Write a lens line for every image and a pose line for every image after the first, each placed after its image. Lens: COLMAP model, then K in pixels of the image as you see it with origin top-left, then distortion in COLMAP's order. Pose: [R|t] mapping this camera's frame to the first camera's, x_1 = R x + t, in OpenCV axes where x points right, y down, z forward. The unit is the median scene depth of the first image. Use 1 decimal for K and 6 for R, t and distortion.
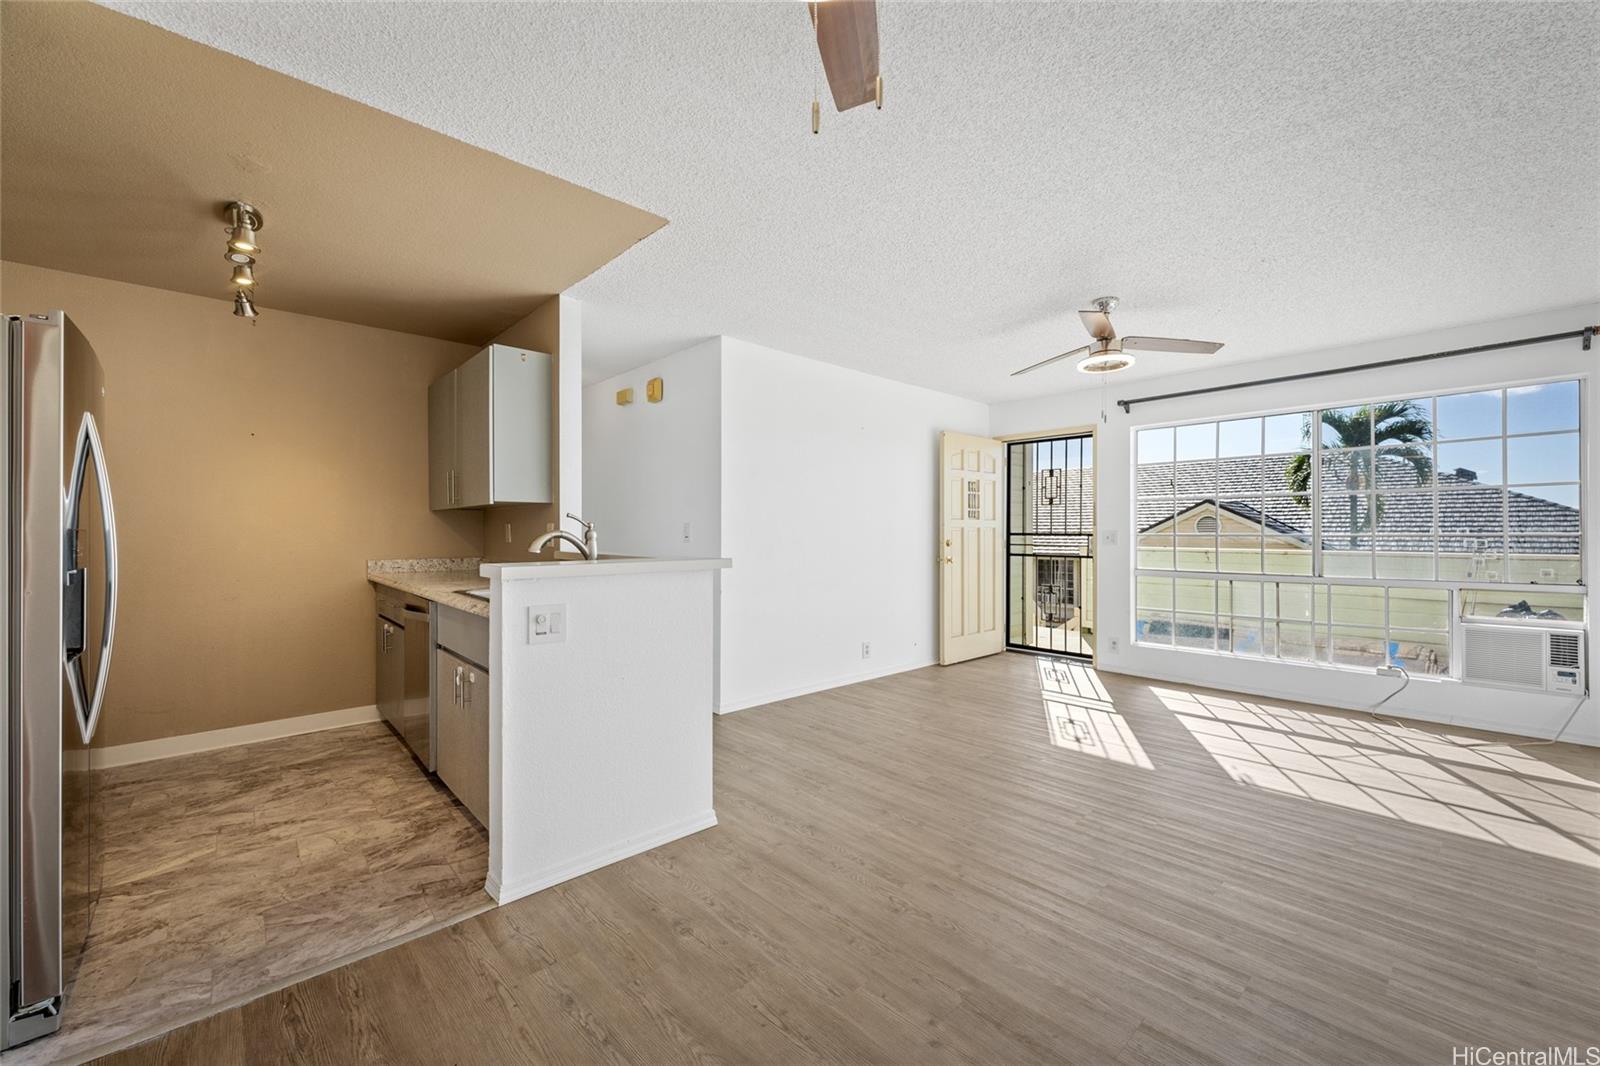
lens RADIAL K [[634.2, 0, 806.6], [0, 634.2, 532.9], [0, 0, 1]] dist [-0.004388, -0.000565]
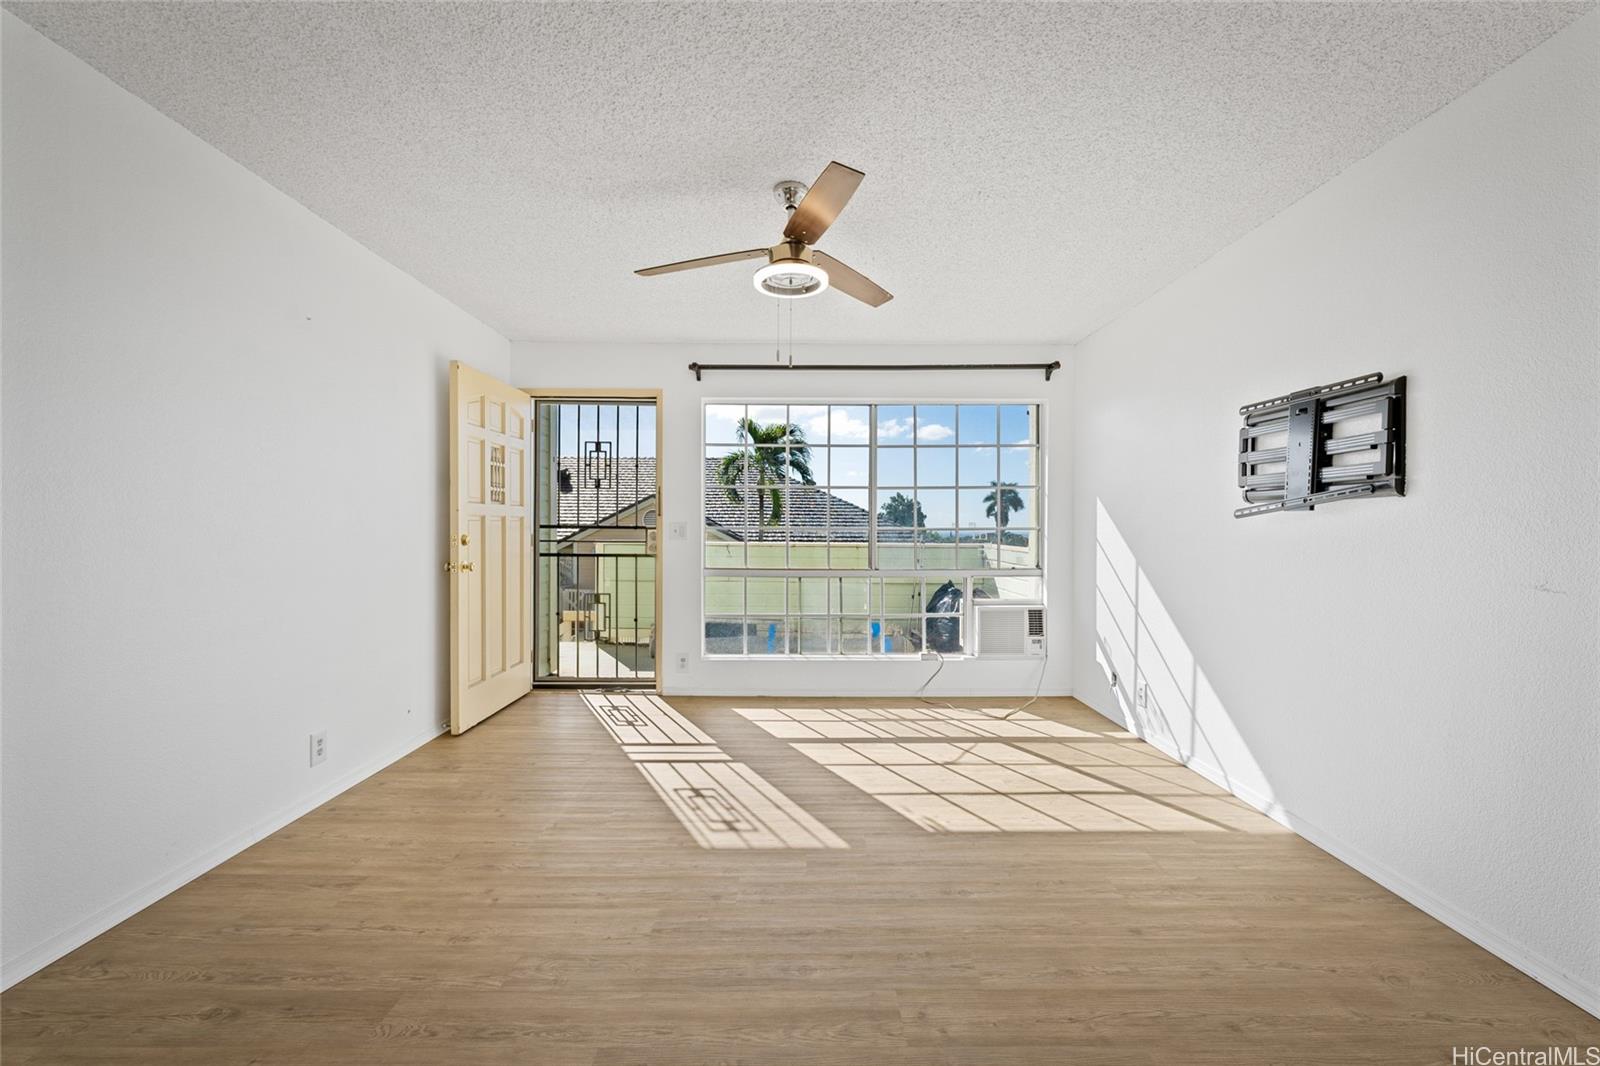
lens RADIAL K [[634.2, 0, 780.3], [0, 634.2, 529.4], [0, 0, 1]] dist [-0.004388, -0.000565]
pose [[0.676446, -0.000203, 0.736492, -0.030398], [-0.004379, 0.999981, 0.004299, 0.001184], [-0.736479, -0.006133, 0.676432, 0.362441]]
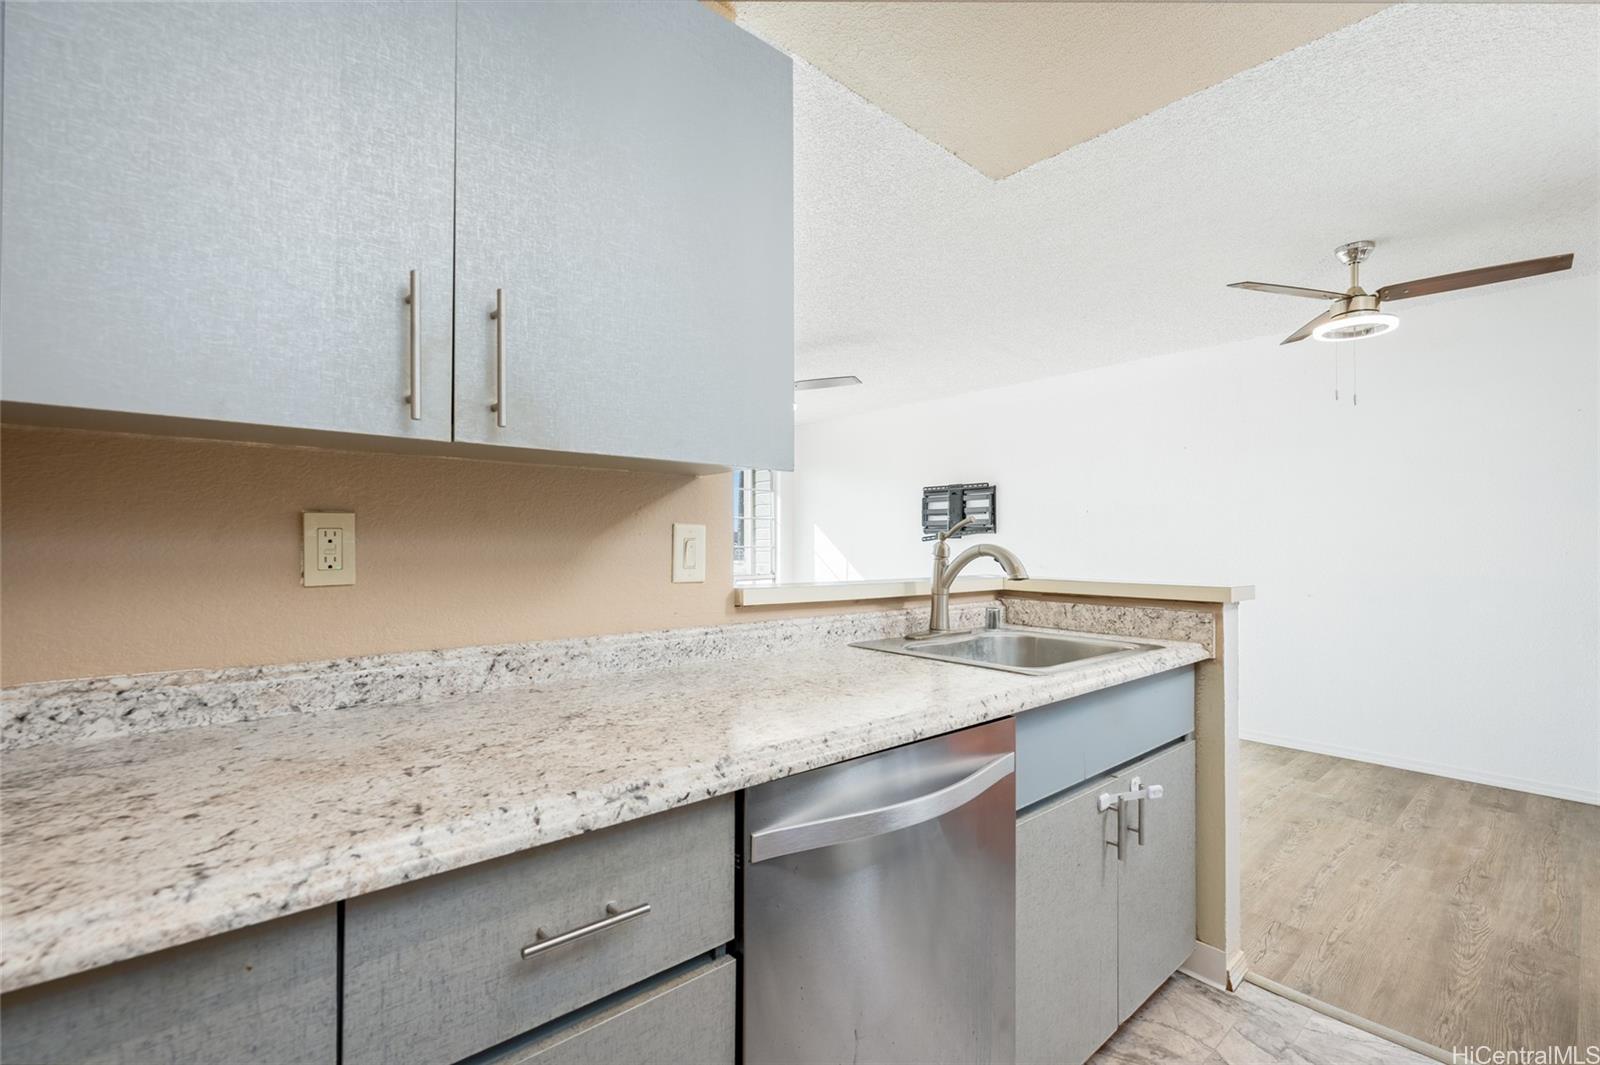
lens RADIAL K [[698.7, 0, 801.5], [0, 698.7, 544.1], [0, 0, 1]] dist [-0.002298, -0.000071]
pose [[-0.004910, 0.016583, 0.999850, -0.823355], [-0.010324, 0.999808, -0.016633, 0.028511], [-0.999935, -0.010404, -0.004738, 0.777371]]
